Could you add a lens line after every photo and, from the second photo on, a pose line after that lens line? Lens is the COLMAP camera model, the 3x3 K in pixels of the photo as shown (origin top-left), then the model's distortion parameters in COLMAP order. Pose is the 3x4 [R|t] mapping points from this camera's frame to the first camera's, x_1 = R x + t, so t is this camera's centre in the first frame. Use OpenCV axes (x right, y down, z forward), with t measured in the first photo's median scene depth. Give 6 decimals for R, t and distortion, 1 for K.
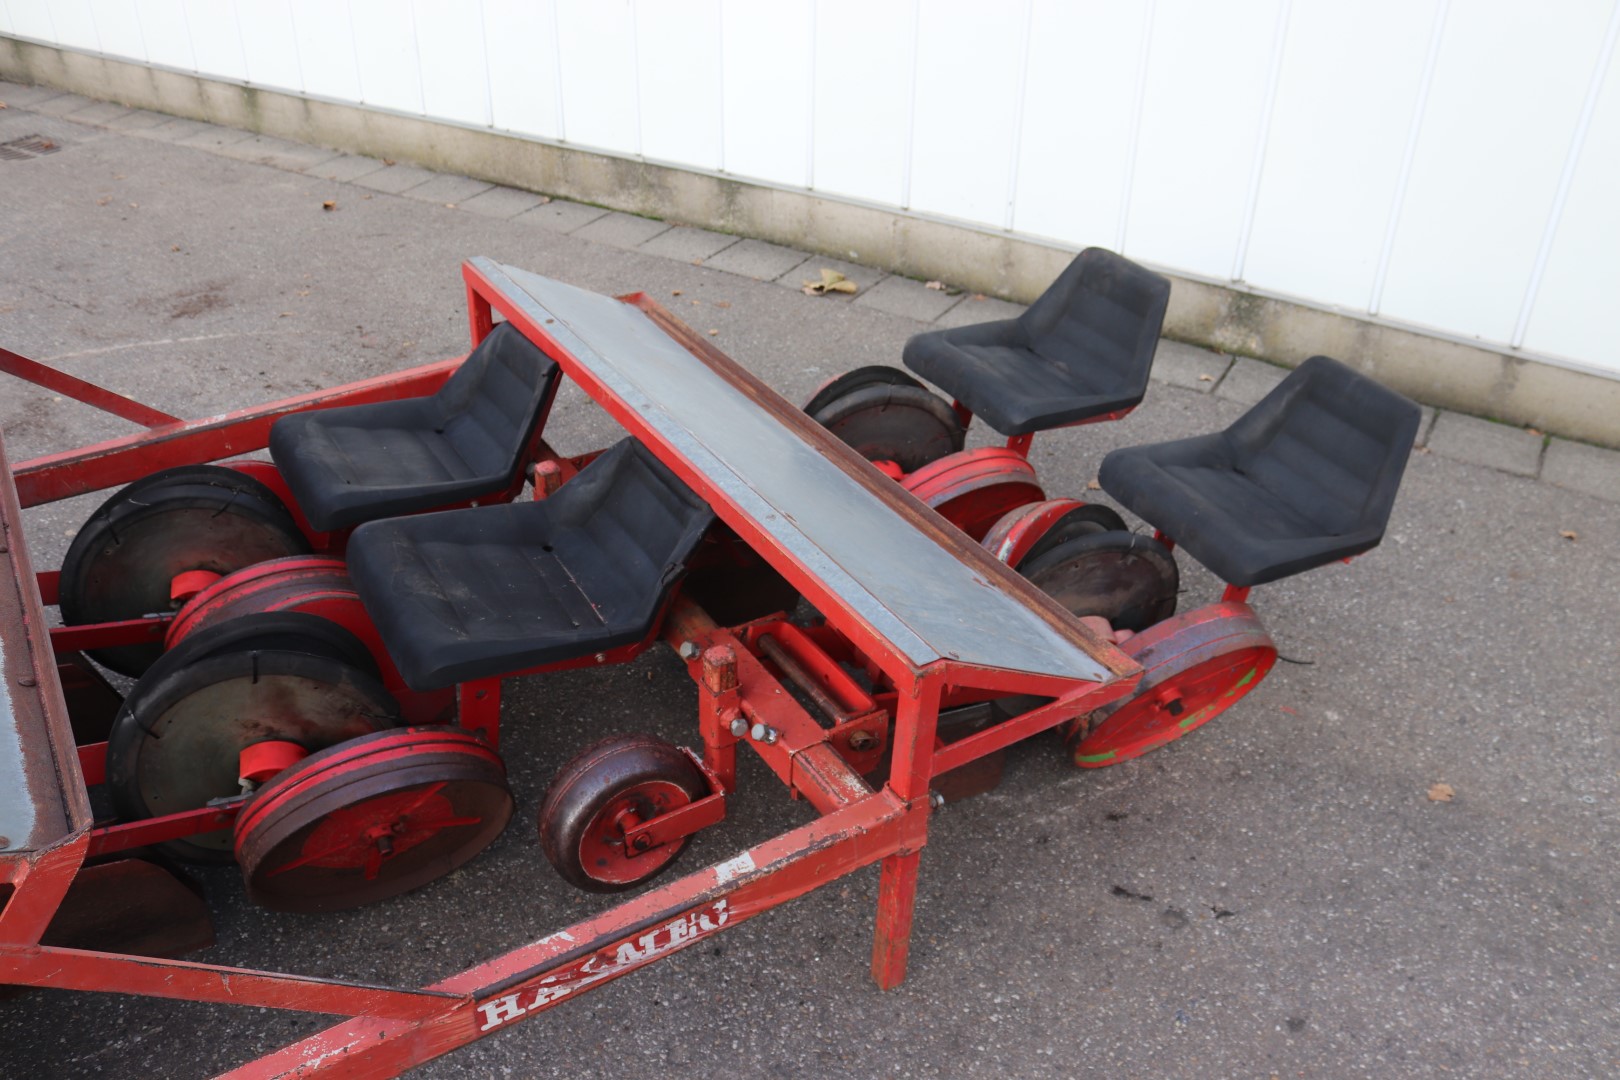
lens RADIAL K [[1354.3, 0, 827.7], [0, 1354.3, 561.3], [0, 0, 1]] dist [-0.165091, 0.137384]
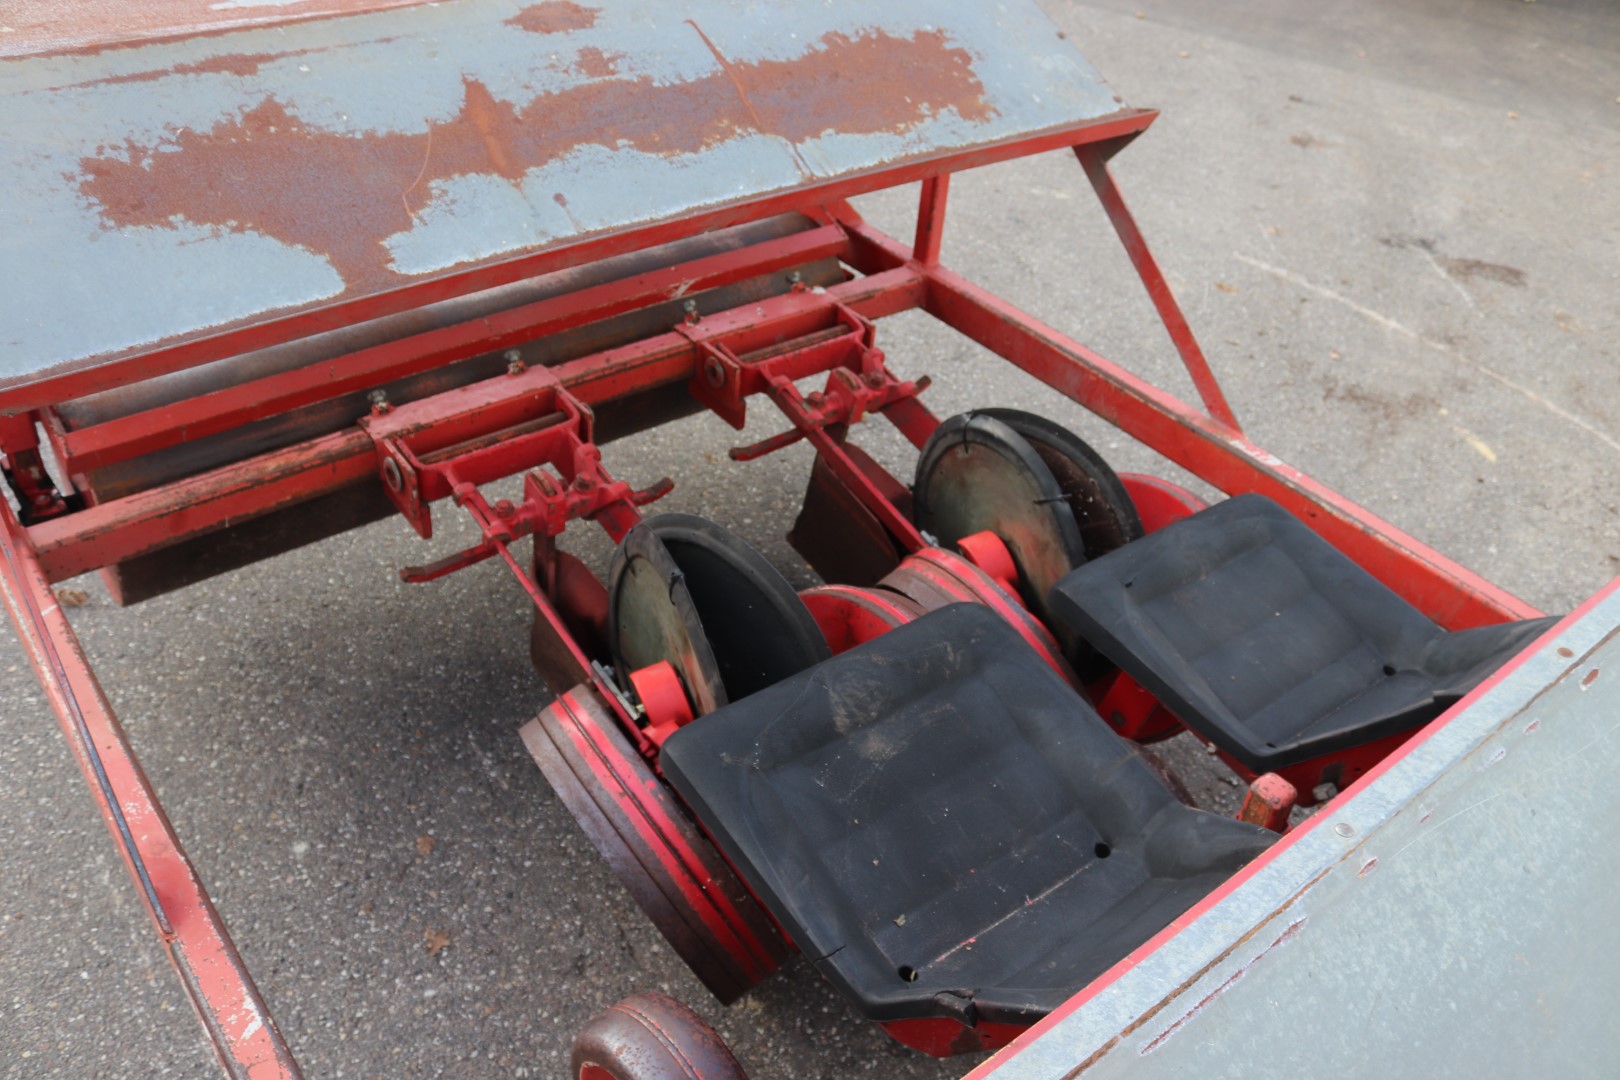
lens RADIAL K [[1354.3, 0, 806.9], [0, 1354.3, 555.7], [0, 0, 1]] dist [-0.165091, 0.137384]
pose [[0.102868, 0.585163, -0.804365, 0.150542], [-0.613358, 0.673932, 0.411835, -0.218357], [0.783078, 0.450999, 0.428240, 0.480151]]
